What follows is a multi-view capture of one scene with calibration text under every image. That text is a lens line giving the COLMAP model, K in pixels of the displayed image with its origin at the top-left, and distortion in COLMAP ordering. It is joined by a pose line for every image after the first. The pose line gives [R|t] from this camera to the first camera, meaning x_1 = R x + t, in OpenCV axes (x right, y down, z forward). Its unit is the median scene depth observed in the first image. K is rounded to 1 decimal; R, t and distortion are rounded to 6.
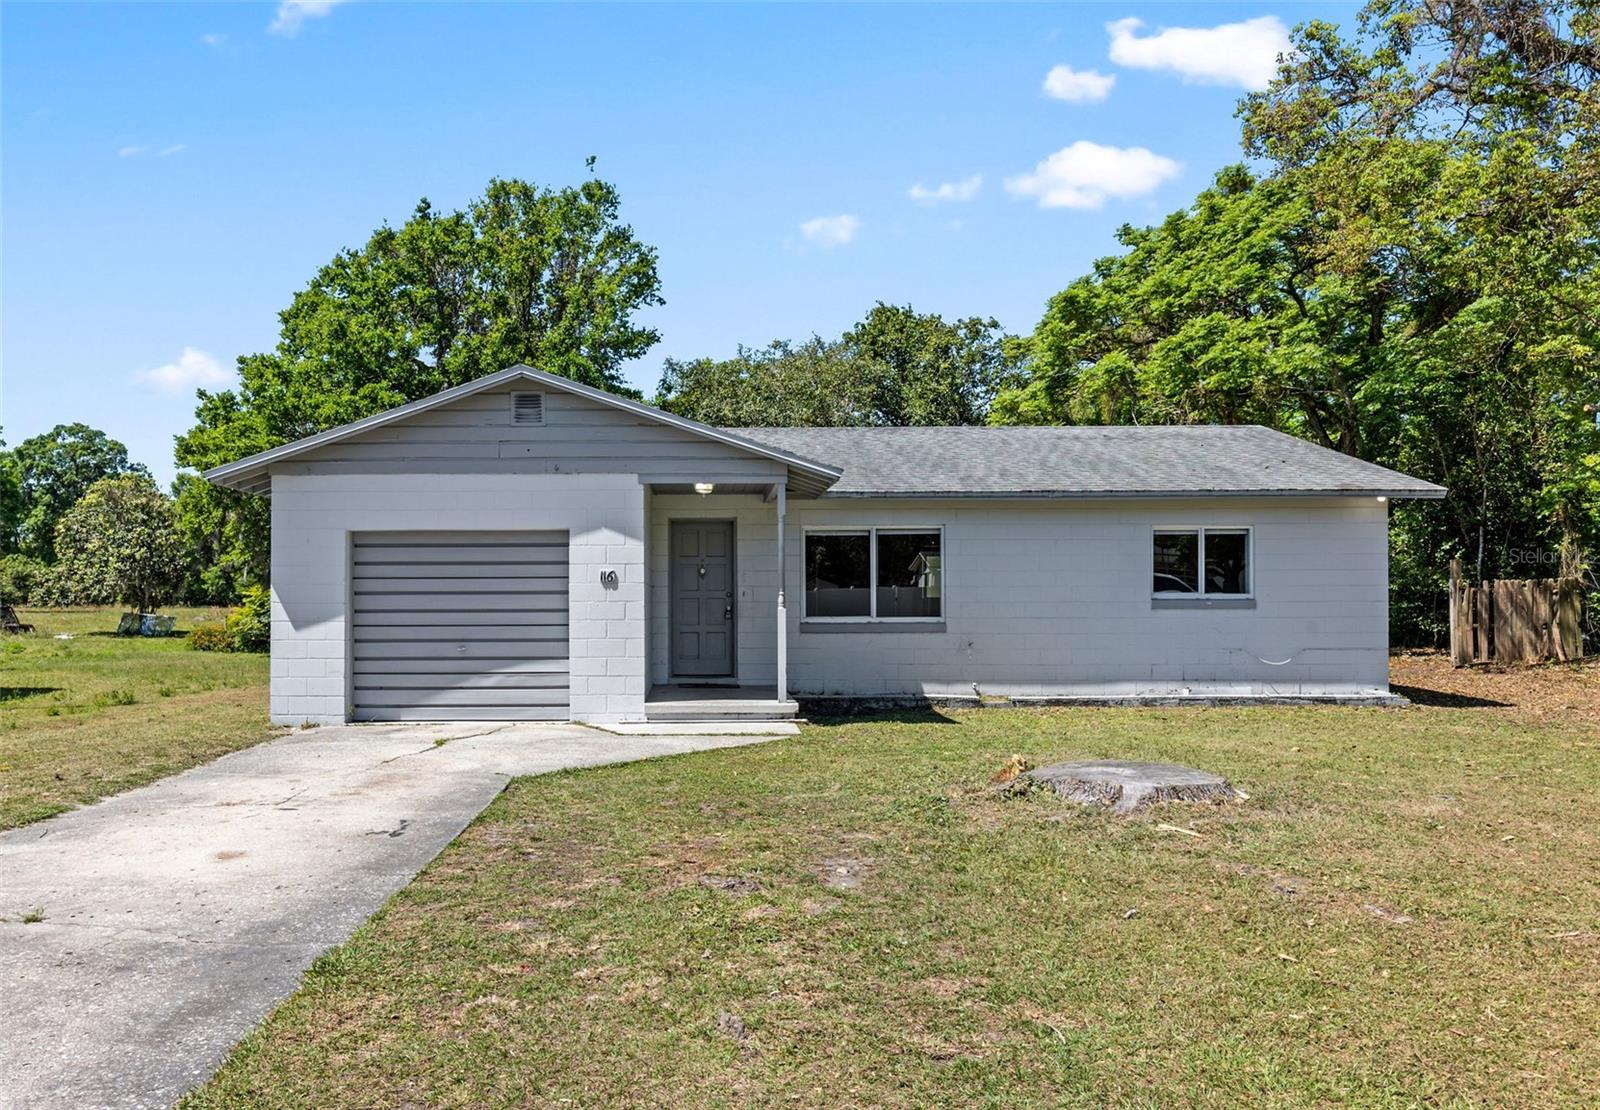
lens RADIAL K [[1124.1, 0, 685.6], [0, 1124.1, 595.3], [0, 0, 1]] dist [0.007708, -0.007526]
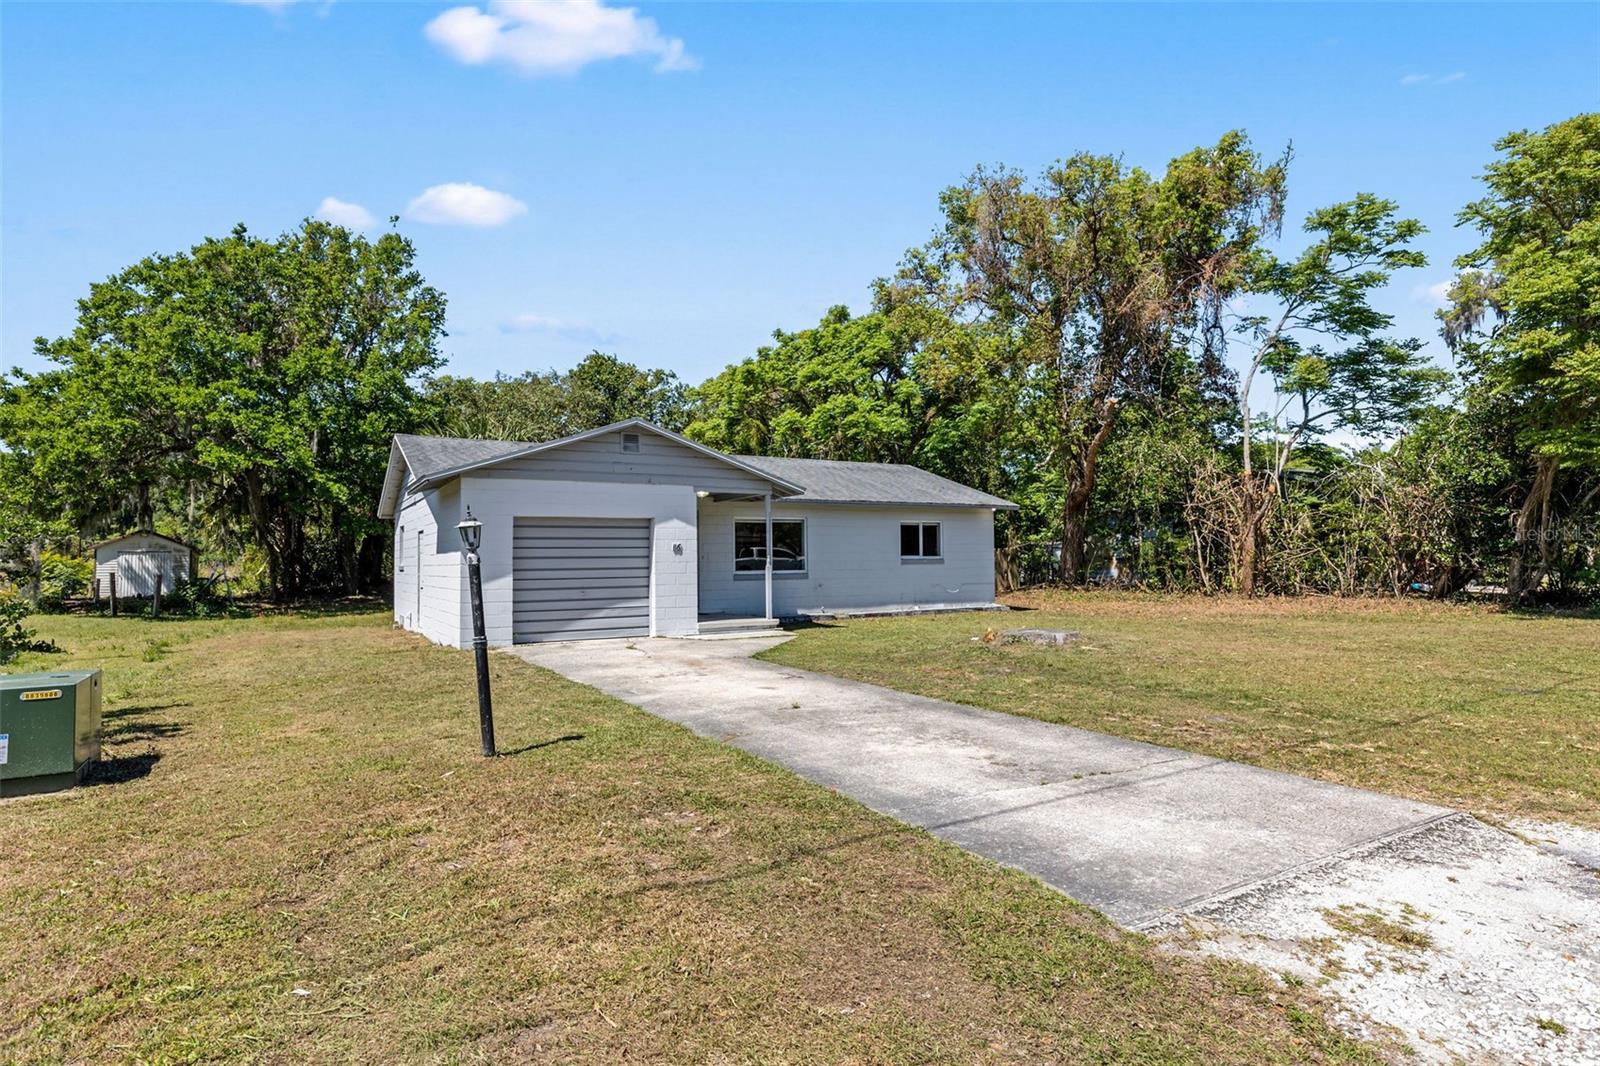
lens RADIAL K [[847.1, 0, 798.4], [0, 847.1, 532.6], [0, 0, 1]] dist [-0.007194, 0.000986]
pose [[0.861458, 0.010693, 0.507715, -0.452447], [0.004071, 0.999601, -0.027959, -0.002366], [-0.507812, 0.026153, 0.861071, -0.135490]]
